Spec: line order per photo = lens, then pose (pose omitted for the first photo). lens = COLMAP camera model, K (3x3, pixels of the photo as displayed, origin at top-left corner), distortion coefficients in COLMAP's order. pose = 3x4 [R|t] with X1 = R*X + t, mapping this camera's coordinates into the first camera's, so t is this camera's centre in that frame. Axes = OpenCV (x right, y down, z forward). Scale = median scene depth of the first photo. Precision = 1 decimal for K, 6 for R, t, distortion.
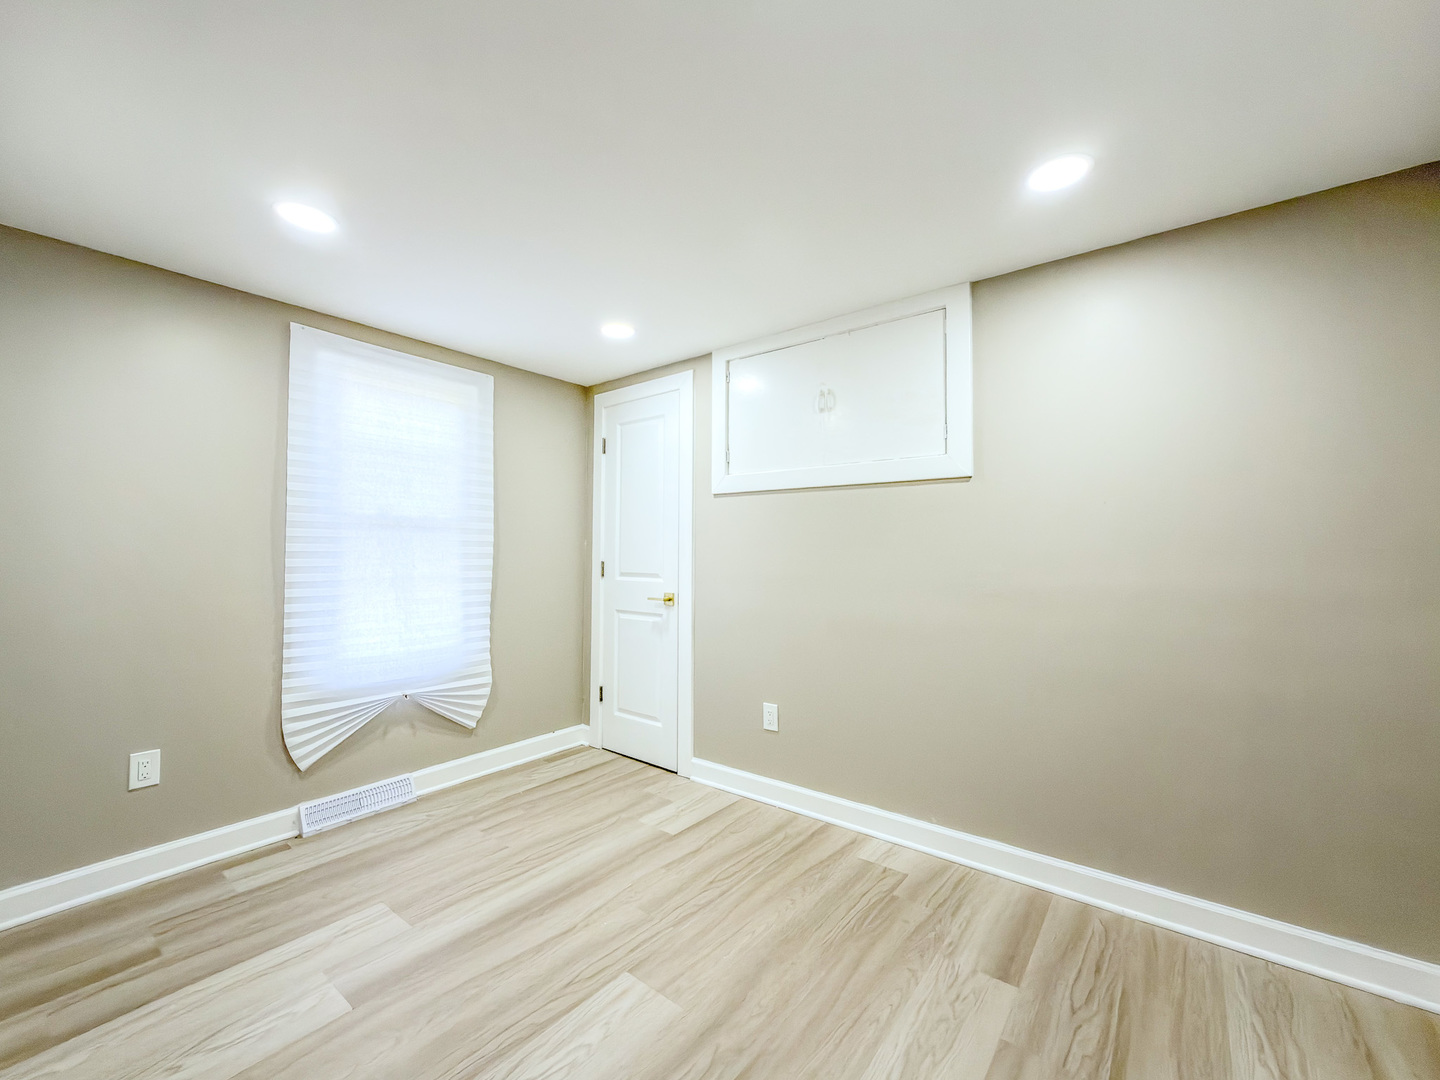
lens RADIAL K [[584.6, 0, 729.3], [0, 584.6, 563.9], [0, 0, 1]] dist [-0.006886, -0.000427]
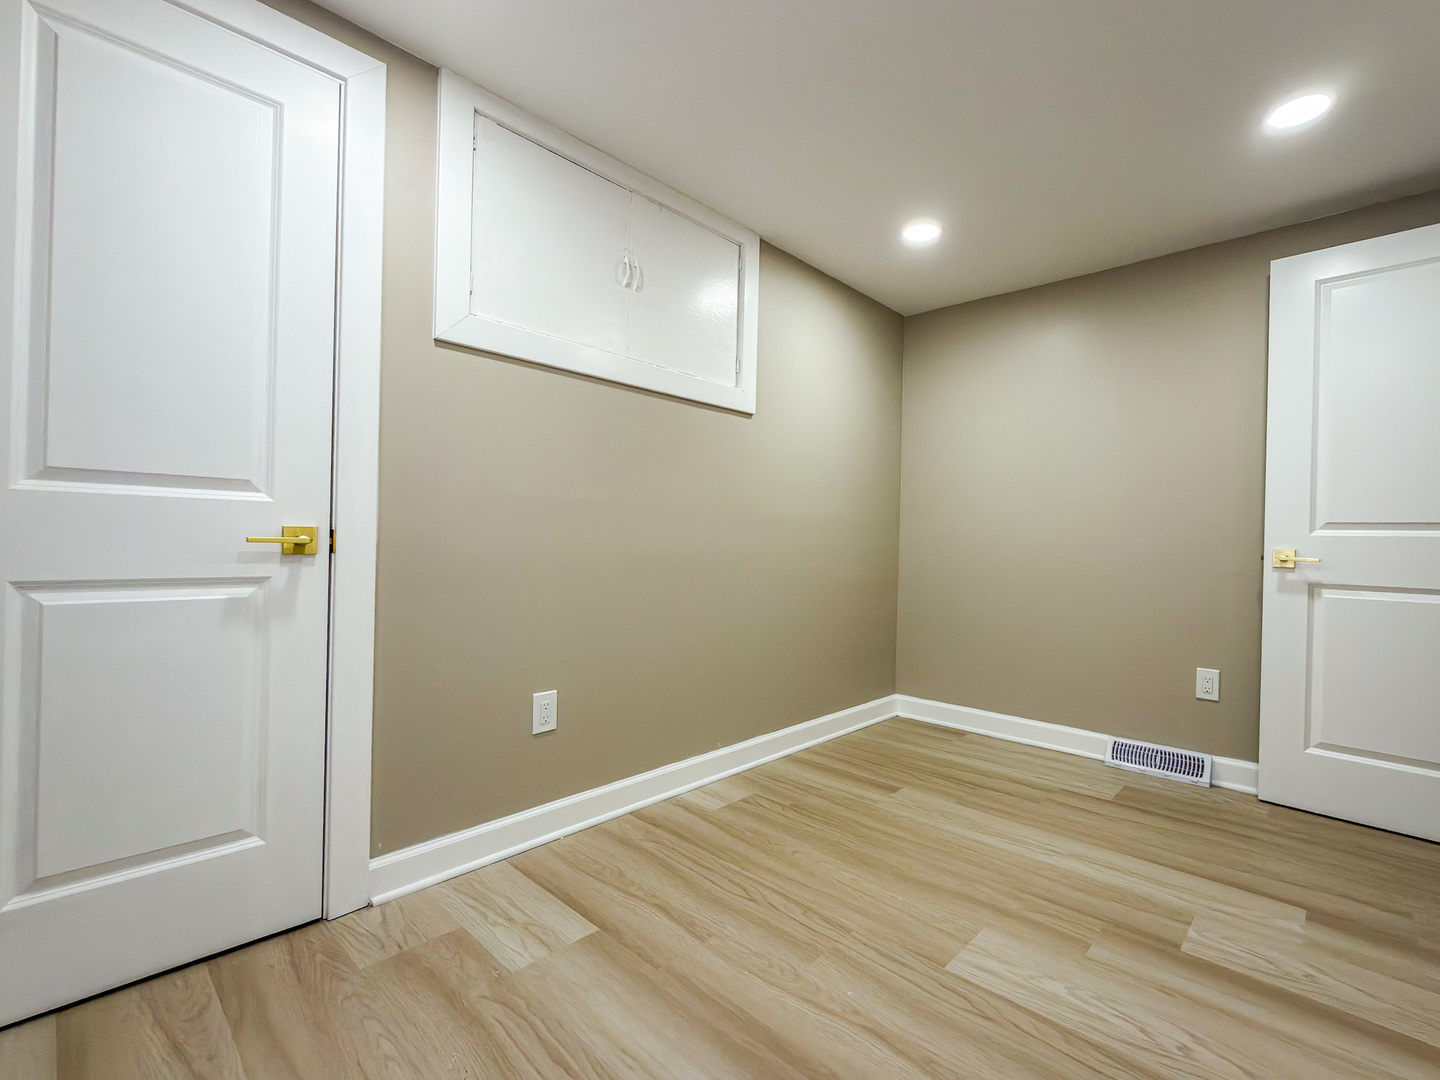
lens RADIAL K [[650.3, 0, 751.8], [0, 650.3, 556.4], [0, 0, 1]] dist [0.000952, 0.000411]
pose [[0.085041, -0.027137, 0.996008, -0.740440], [-0.004842, 0.999606, 0.027648, 0.075338], [-0.996366, -0.007174, 0.084877, 0.819714]]
